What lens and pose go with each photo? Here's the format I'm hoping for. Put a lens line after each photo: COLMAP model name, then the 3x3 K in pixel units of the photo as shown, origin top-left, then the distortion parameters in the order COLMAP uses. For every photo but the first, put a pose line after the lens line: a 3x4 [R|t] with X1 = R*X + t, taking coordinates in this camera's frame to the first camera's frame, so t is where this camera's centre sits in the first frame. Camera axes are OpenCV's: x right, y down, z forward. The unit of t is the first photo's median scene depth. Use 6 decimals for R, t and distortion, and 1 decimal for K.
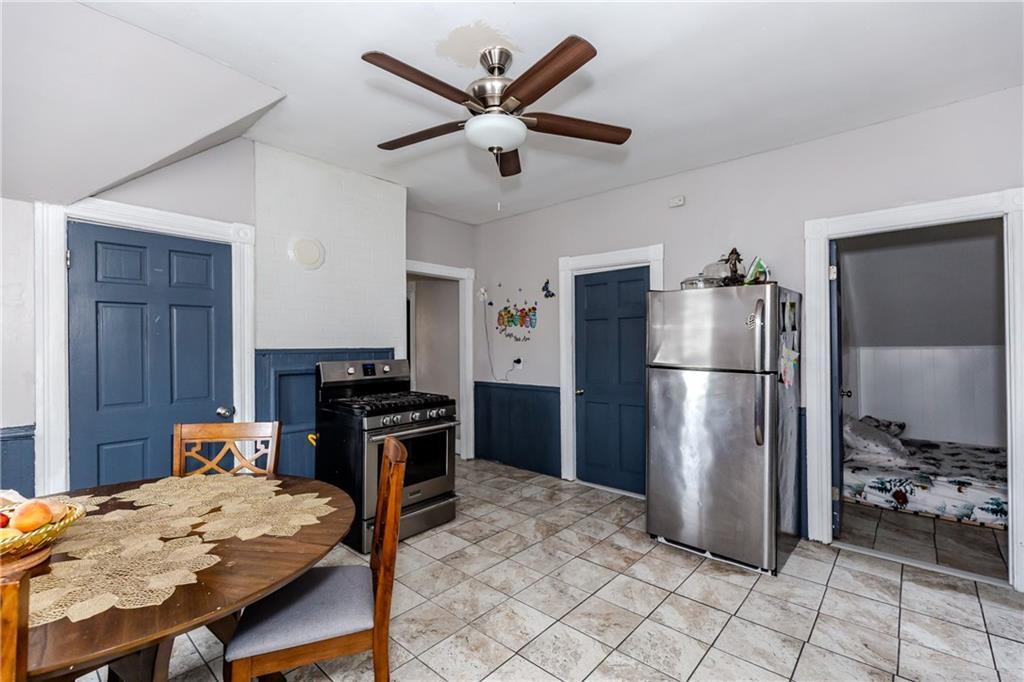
lens RADIAL K [[451.9, 0, 514.1], [0, 451.9, 337.7], [0, 0, 1]] dist [0.001025, 0.000295]
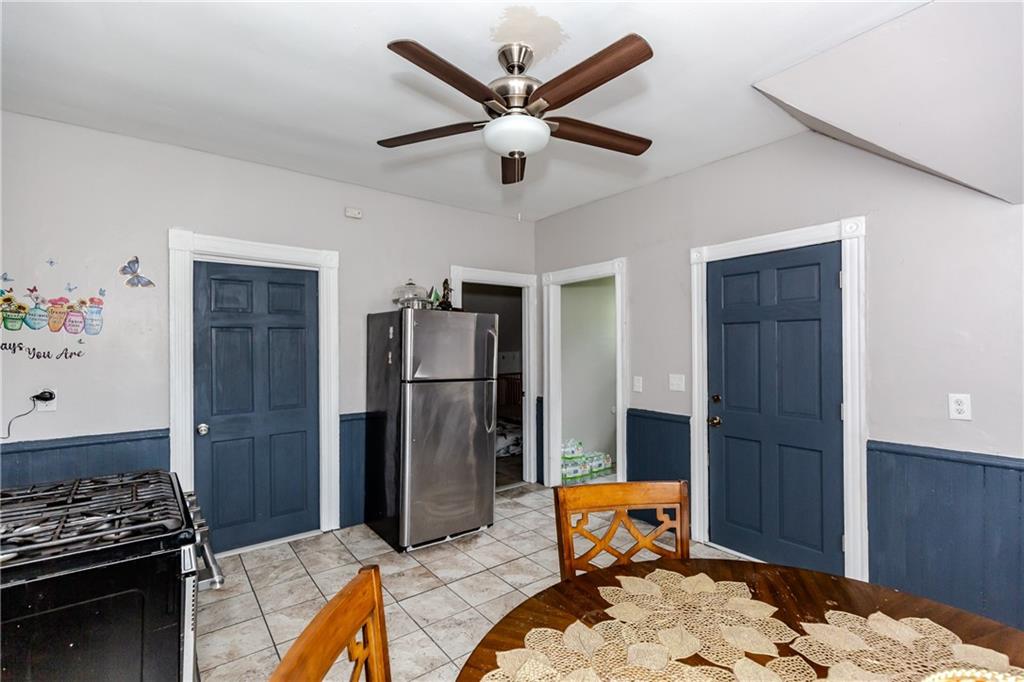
lens RADIAL K [[459.4, 0, 512.0], [0, 459.4, 343.1], [0, 0, 1]] dist [0.003525, -0.000513]
pose [[0.186302, 0.011689, 0.982423, -0.754113], [-0.007784, 0.999915, -0.010421, -0.015818], [-0.982462, -0.005705, 0.186377, 0.651276]]
